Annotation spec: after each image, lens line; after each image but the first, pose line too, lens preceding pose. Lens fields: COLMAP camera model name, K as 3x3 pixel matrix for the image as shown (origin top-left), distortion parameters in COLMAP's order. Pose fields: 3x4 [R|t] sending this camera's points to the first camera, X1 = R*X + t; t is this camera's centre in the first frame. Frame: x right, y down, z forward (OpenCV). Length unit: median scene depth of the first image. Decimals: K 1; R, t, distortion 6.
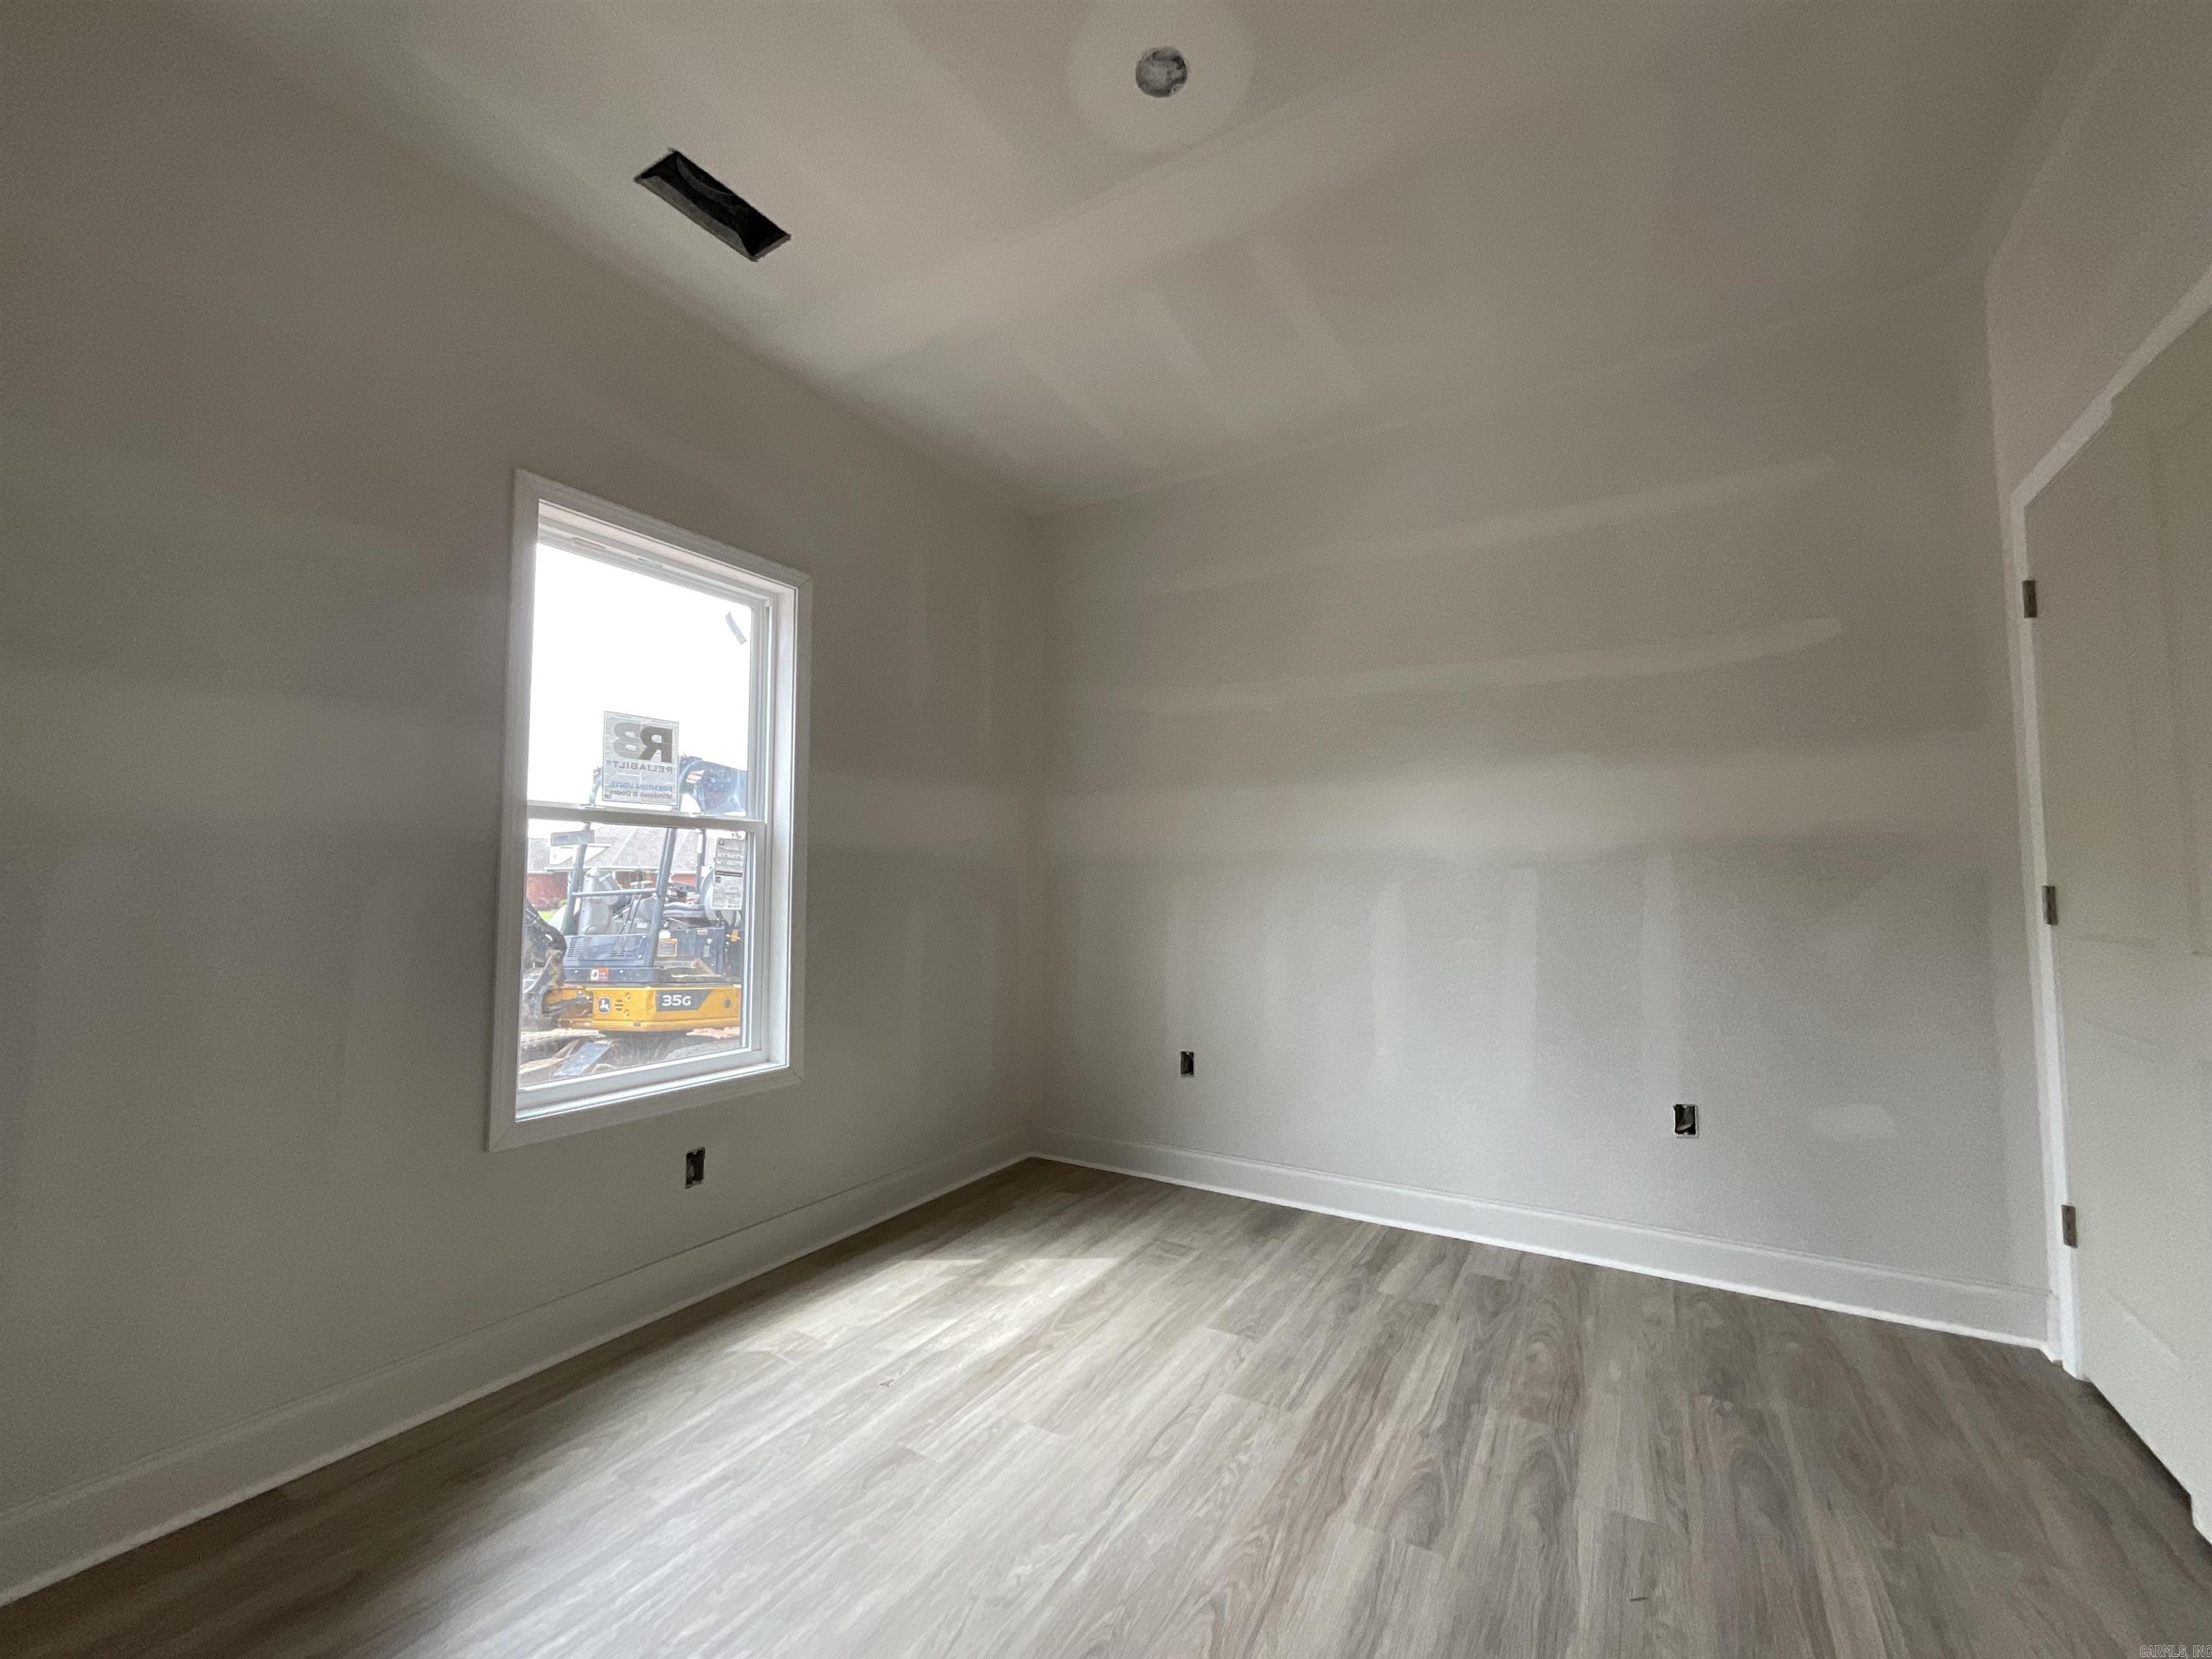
lens RADIAL K [[897.6, 0, 1106.0], [0, 897.6, 829.5], [0, 0, 1]] dist [-0.001936, 0.000670]
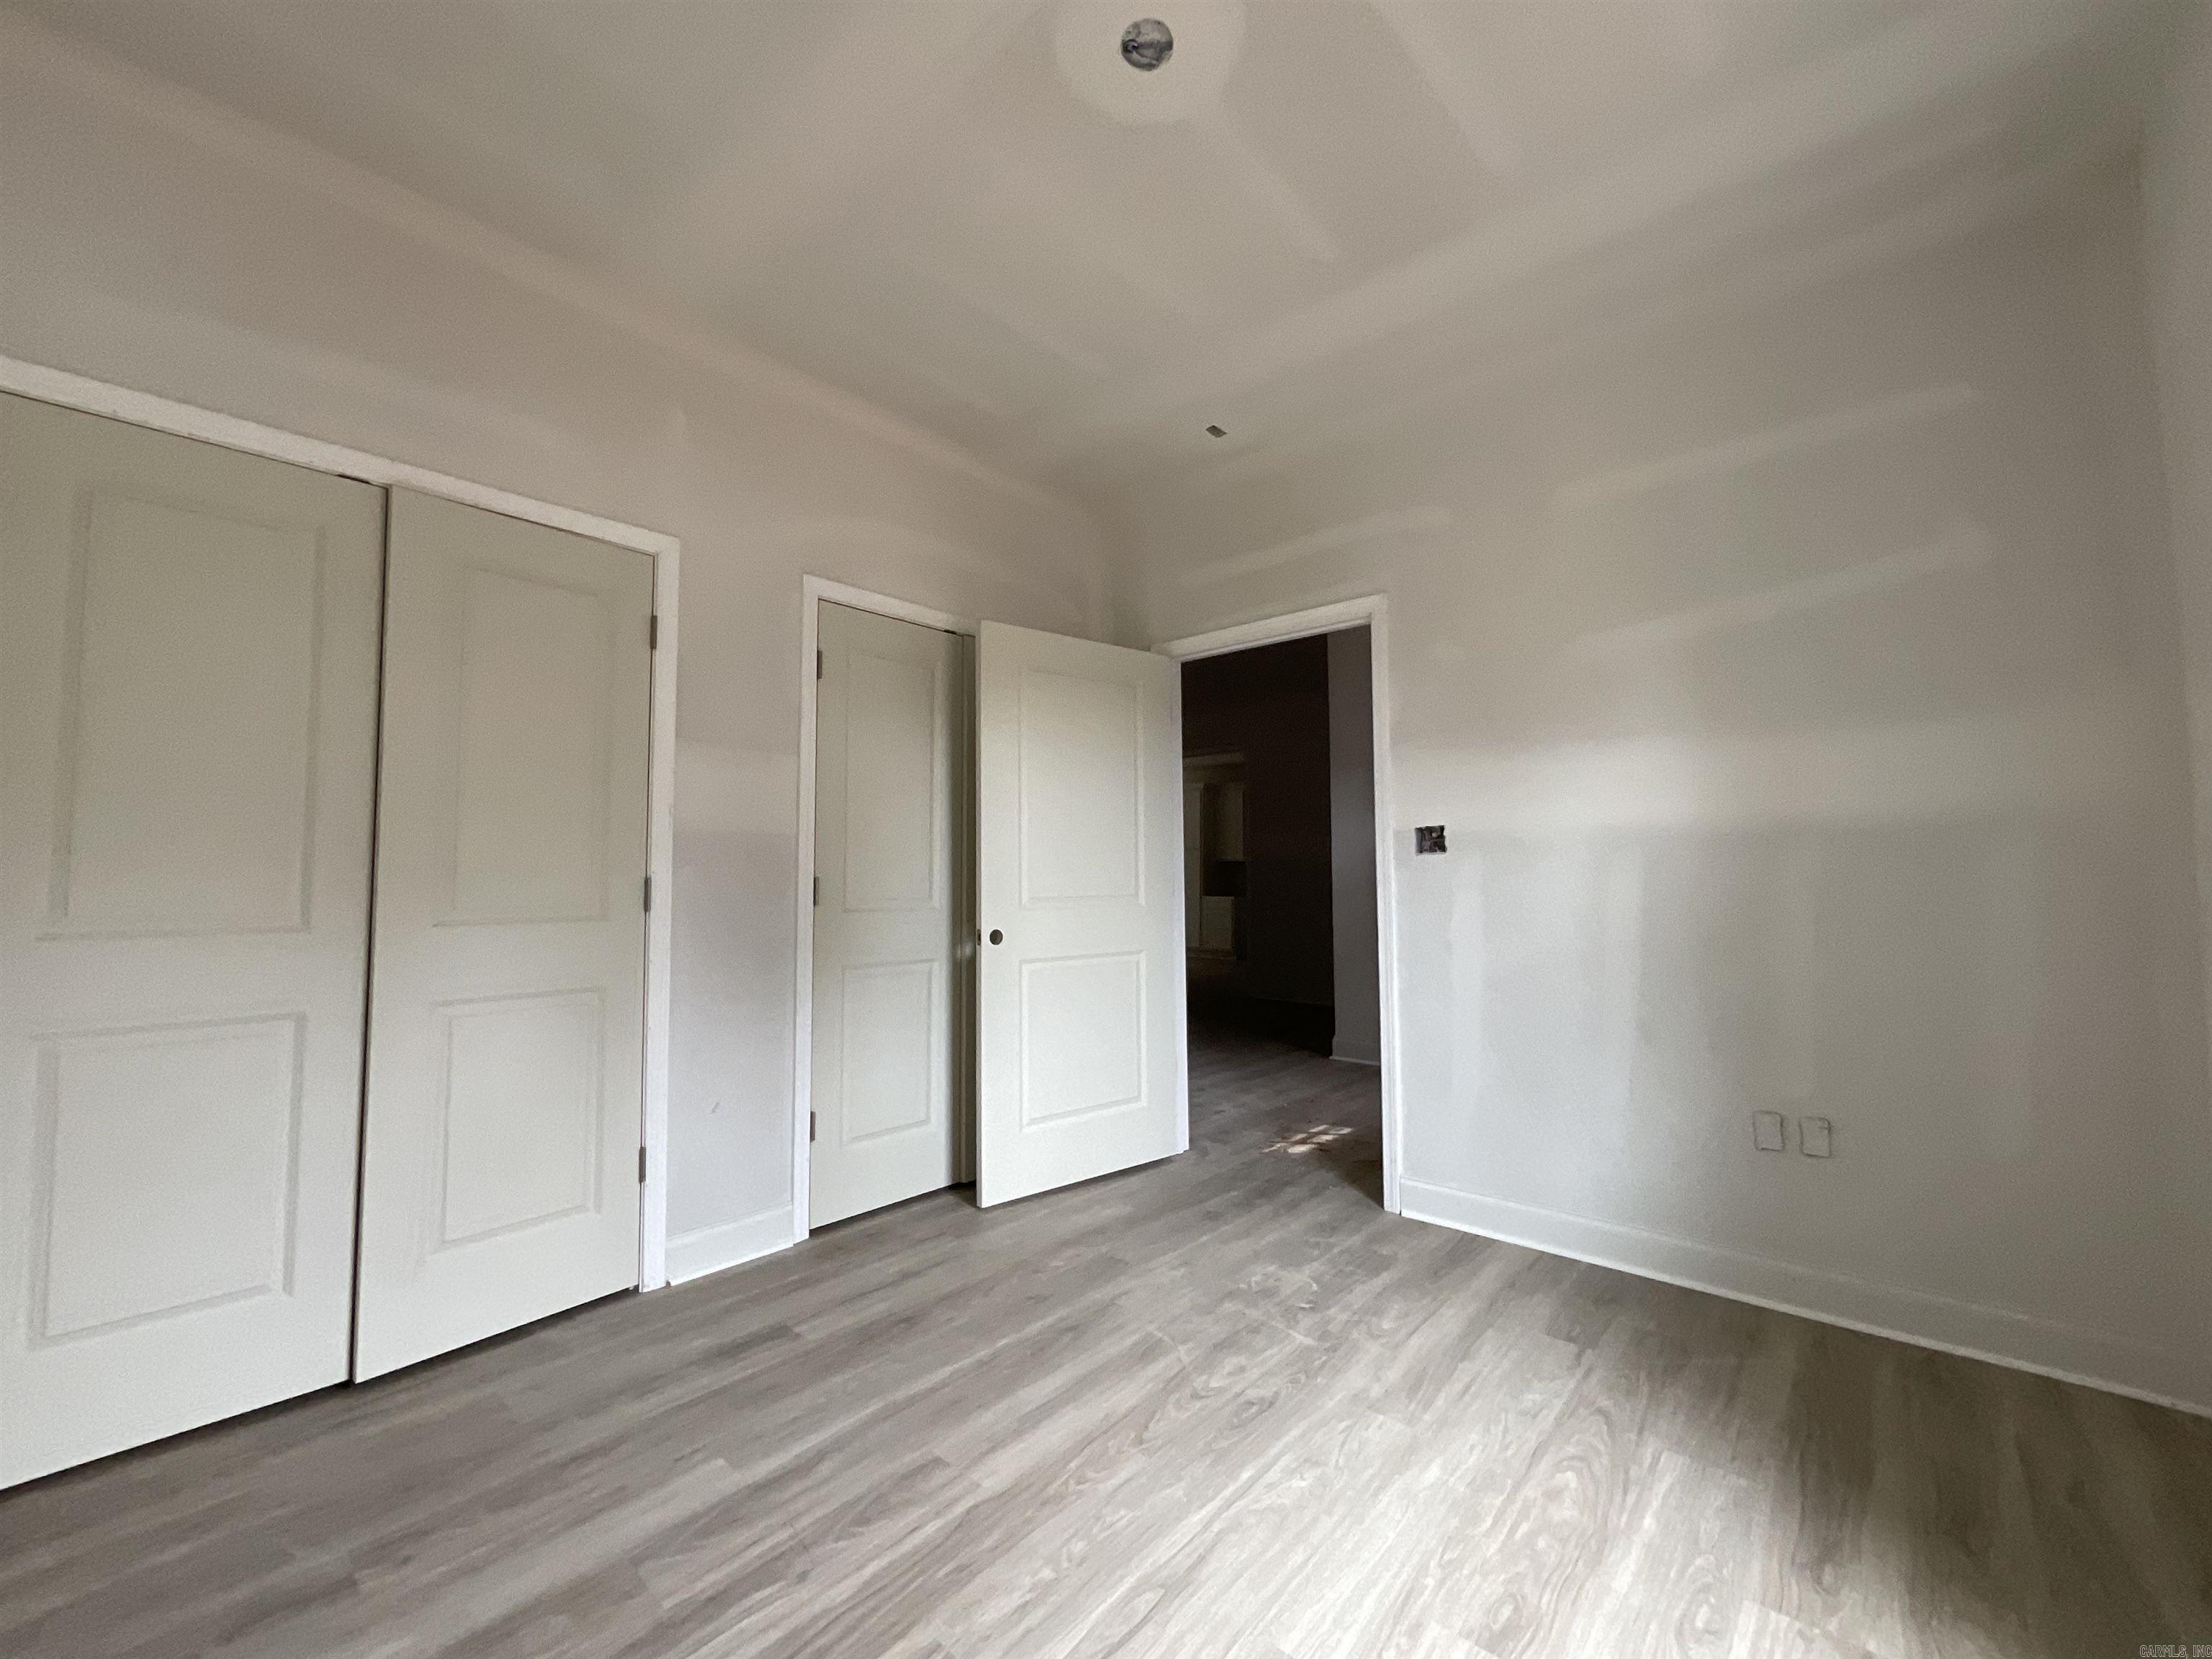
lens RADIAL K [[897.6, 0, 1106.0], [0, 897.6, 829.5], [0, 0, 1]] dist [-0.001936, 0.000670]
pose [[-0.984060, 0.014691, 0.177229, -0.057069], [-0.006607, 0.992874, -0.118988, 0.132880], [-0.177714, -0.118263, -0.976950, 1.957706]]
